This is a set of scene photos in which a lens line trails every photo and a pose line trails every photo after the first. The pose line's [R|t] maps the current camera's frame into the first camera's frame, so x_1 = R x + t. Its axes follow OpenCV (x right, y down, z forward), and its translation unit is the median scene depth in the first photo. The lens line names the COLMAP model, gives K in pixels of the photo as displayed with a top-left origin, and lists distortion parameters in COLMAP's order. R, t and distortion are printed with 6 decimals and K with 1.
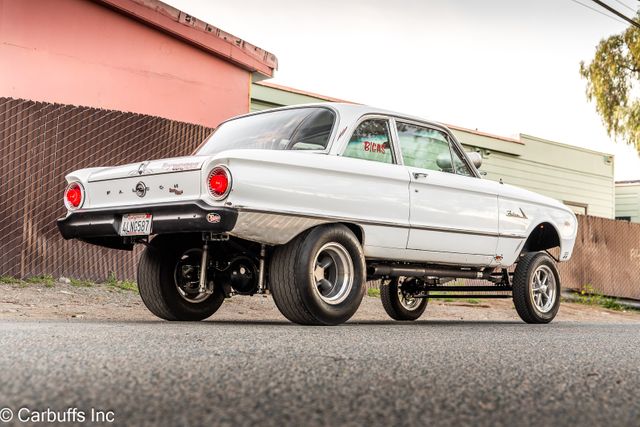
lens RADIAL K [[1016.3, 0, 320.2], [0, 1016.3, 212.1], [0, 0, 1]] dist [0.006711, 0.034809]
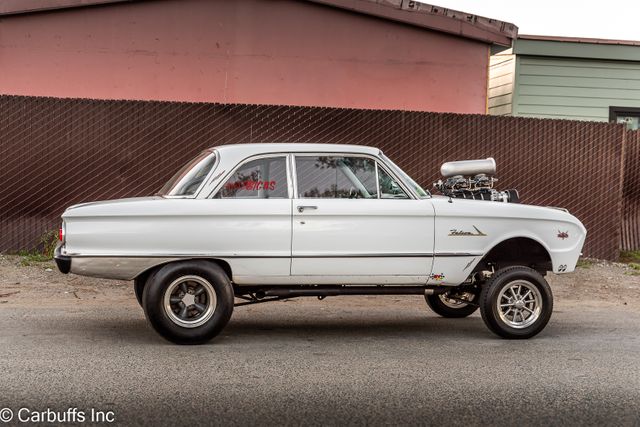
lens RADIAL K [[965.4, 0, 295.9], [0, 965.4, 232.4], [0, 0, 1]] dist [0.009569, 0.042440]
pose [[0.811999, 0.022964, -0.583207, 0.729100], [0.046537, 0.993497, 0.103913, -0.124647], [0.581800, -0.111518, 0.805650, 0.163102]]
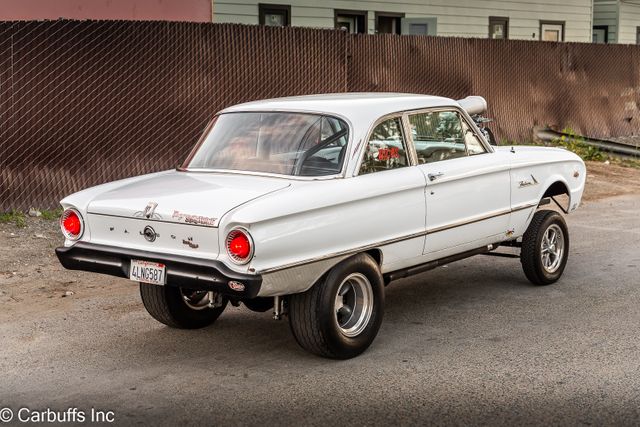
lens RADIAL K [[1089.4, 0, 317.0], [0, 1089.4, 212.4], [0, 0, 1]] dist [0.000687, 0.029373]
pose [[0.998082, -0.038939, 0.048131, -0.064800], [0.027114, 0.973841, 0.225608, -0.246088], [-0.055656, -0.223870, 0.973028, 0.014867]]
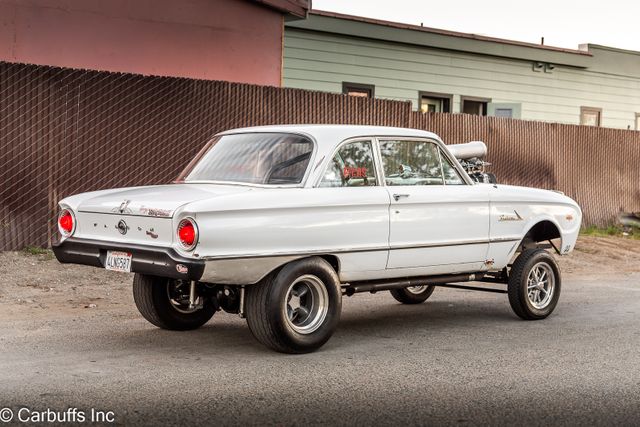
lens RADIAL K [[1077.7, 0, 322.2], [0, 1077.7, 215.0], [0, 0, 1]] dist [-0.005380, -0.008313]
pose [[0.996563, 0.003746, -0.082754, 0.114279], [0.006881, 0.991782, 0.127753, -0.164114], [0.082552, -0.127883, 0.988348, -0.081285]]
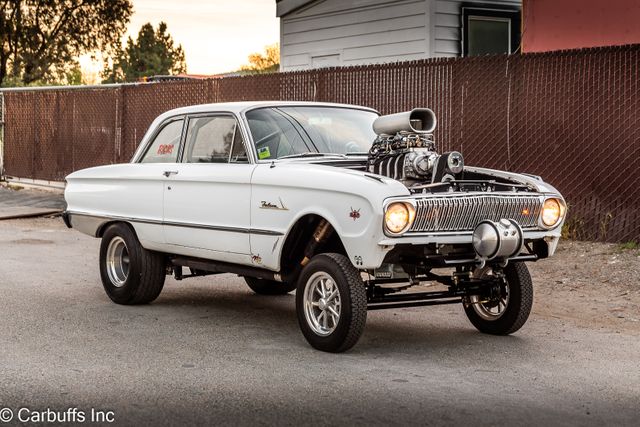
lens RADIAL K [[1226.6, 0, 351.1], [0, 1226.6, 212.4], [0, 0, 1]] dist [0.000011, -0.058824]
pose [[-0.187361, 0.033115, -0.981733, 1.347216], [0.071958, 0.997209, 0.019904, -0.008234], [0.979652, -0.066914, -0.189221, 1.482365]]
